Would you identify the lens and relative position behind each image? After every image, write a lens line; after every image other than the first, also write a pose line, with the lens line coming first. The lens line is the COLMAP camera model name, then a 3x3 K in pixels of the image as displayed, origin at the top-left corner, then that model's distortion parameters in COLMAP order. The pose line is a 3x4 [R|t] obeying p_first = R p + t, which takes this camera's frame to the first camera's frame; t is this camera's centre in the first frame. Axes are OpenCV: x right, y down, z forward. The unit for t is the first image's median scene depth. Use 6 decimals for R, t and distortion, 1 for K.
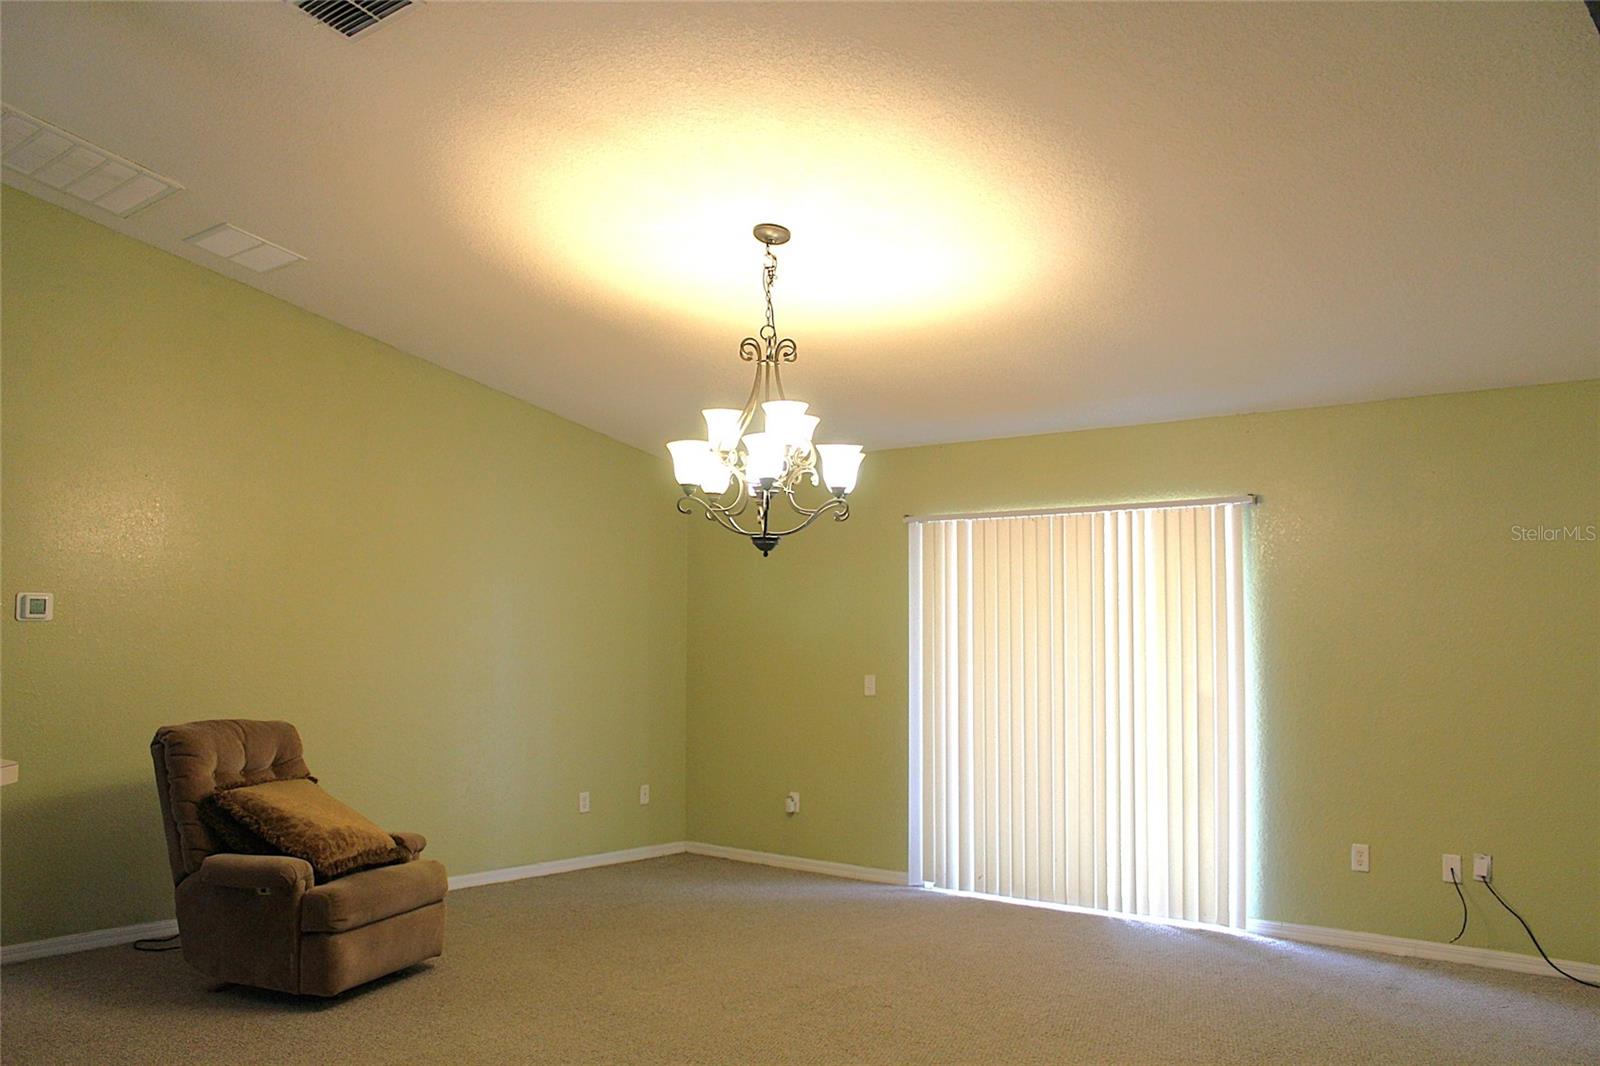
lens RADIAL K [[1319.2, 0, 800.0], [0, 1319.2, 533.0], [0, 0, 1]] dist [-0.163032, 0.142943]
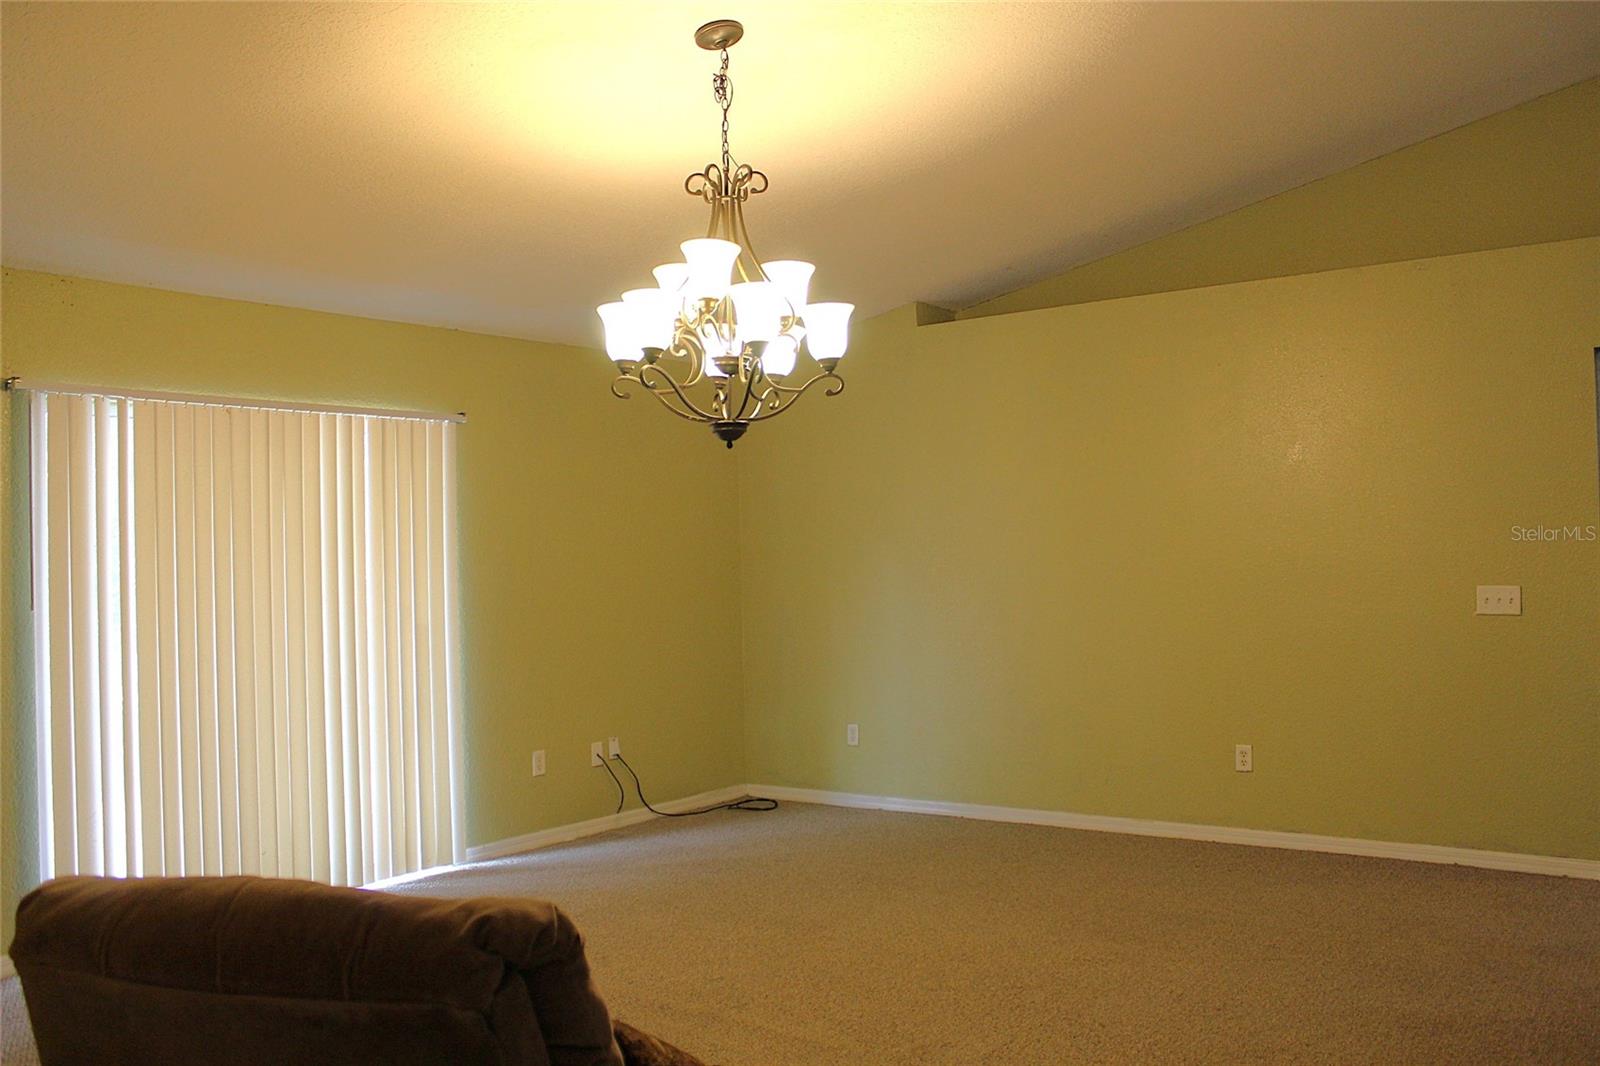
lens RADIAL K [[1319.2, 0, 800.0], [0, 1319.2, 533.0], [0, 0, 1]] dist [-0.163032, 0.142943]
pose [[-0.048501, 0.012036, 0.998751, -0.677479], [-0.048591, 0.998715, -0.014396, 0.064882], [-0.997640, -0.049229, -0.047854, 0.840703]]
